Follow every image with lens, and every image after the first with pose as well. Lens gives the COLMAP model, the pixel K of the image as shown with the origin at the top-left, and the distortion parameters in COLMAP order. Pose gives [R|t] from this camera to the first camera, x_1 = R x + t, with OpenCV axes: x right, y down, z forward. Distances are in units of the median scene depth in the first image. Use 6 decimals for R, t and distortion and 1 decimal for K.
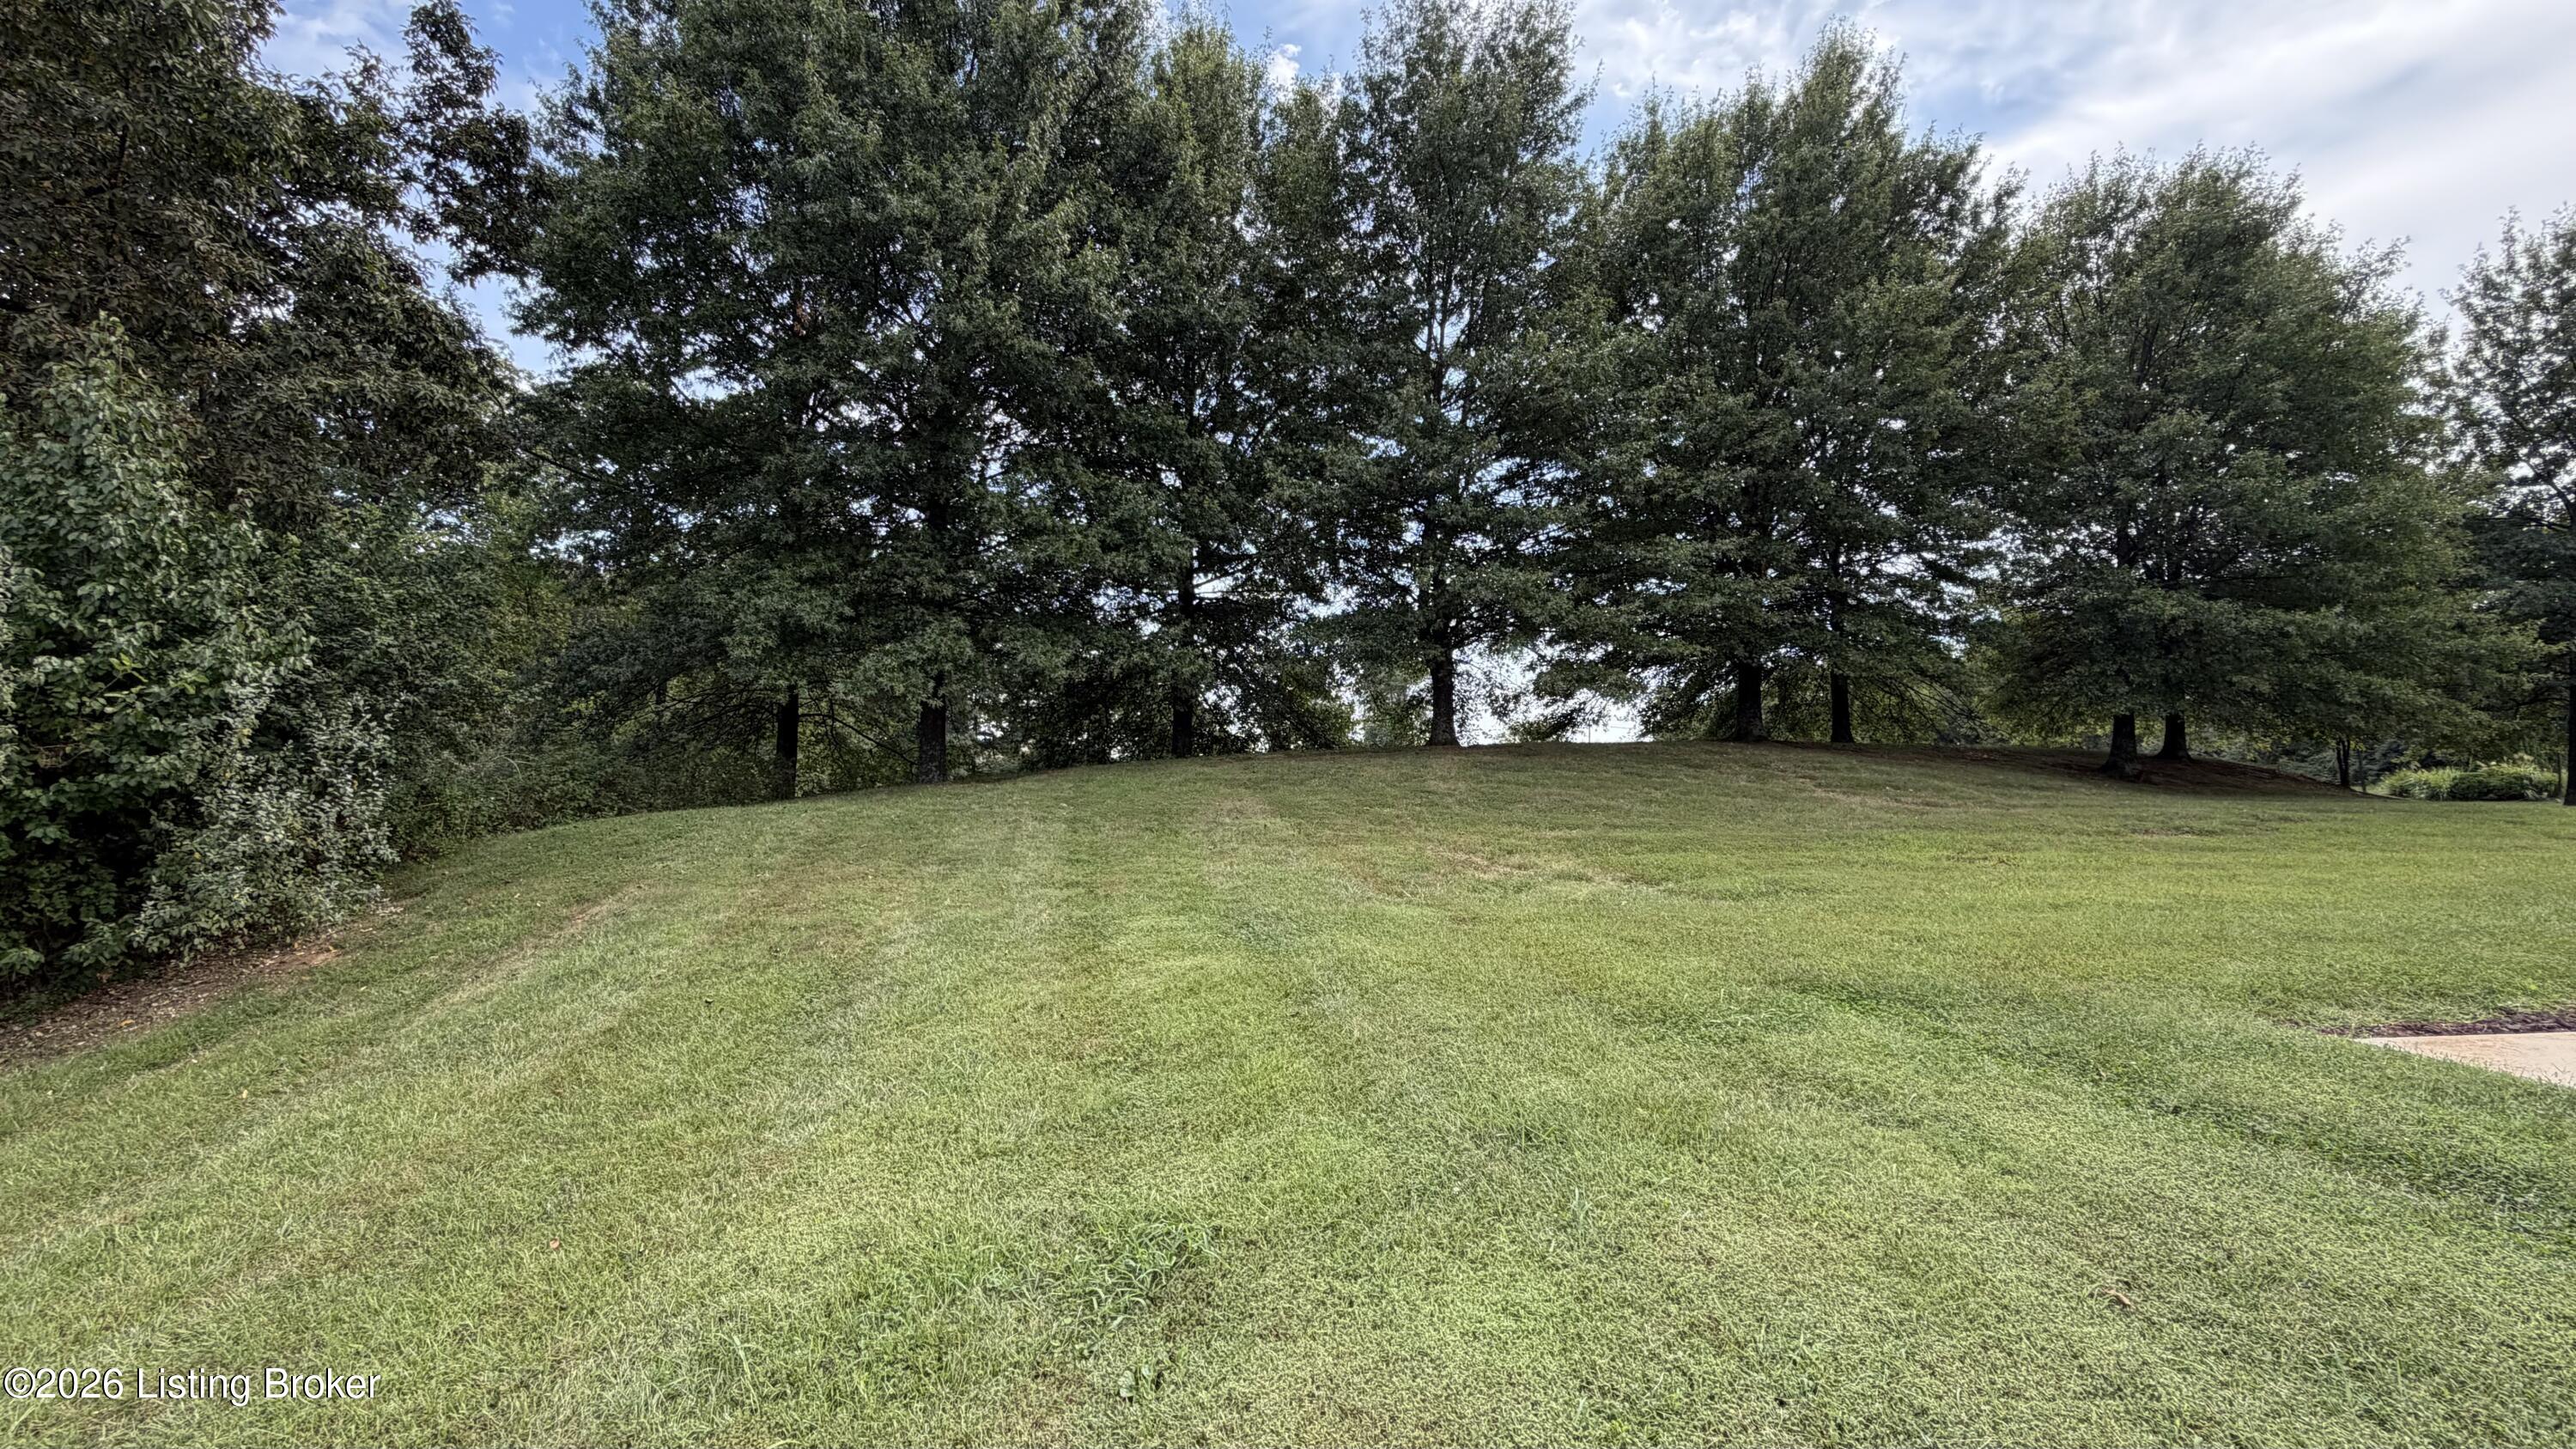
lens RADIAL K [[1155.2, 0, 1300.3], [0, 1155.2, 744.1], [0, 0, 1]] dist [0.001333, 0.000044]
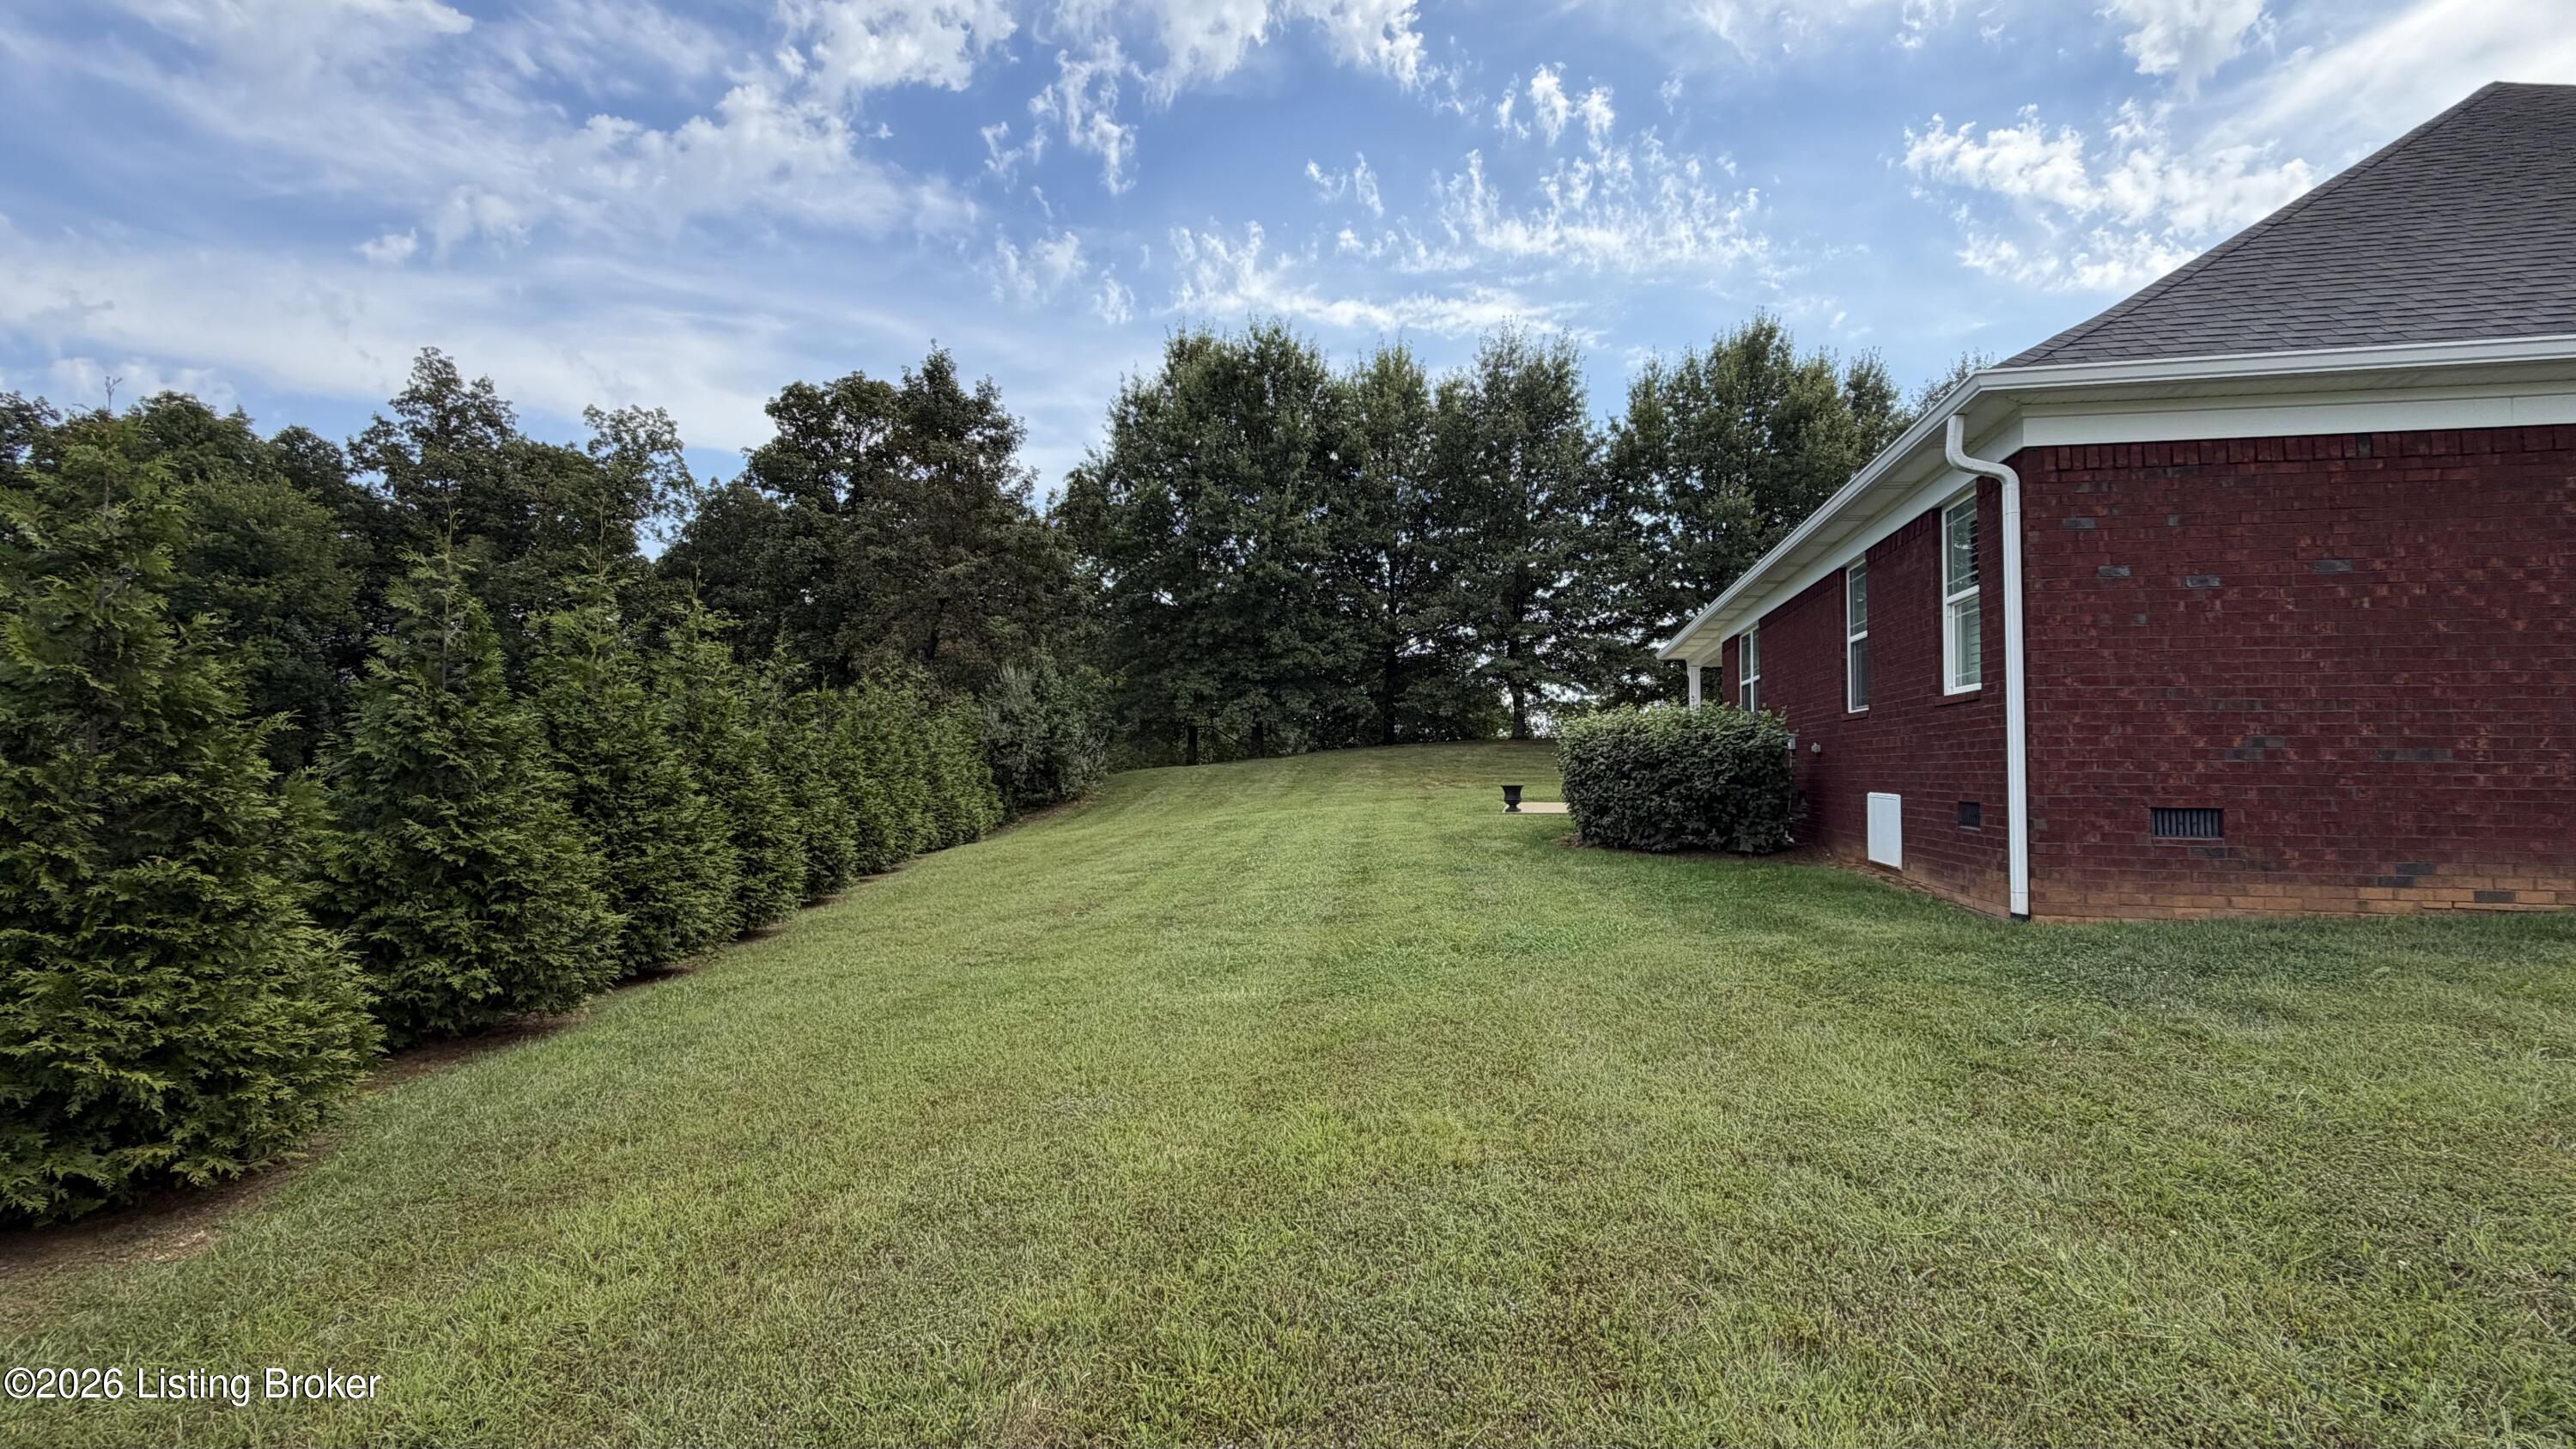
lens RADIAL K [[1155.2, 0, 1300.3], [0, 1155.2, 744.1], [0, 0, 1]] dist [0.001333, 0.000044]
pose [[0.953390, -0.010799, -0.301548, 0.476541], [0.012902, 0.999904, 0.004982, -0.005609], [0.301465, -0.008640, 0.953438, -1.205513]]
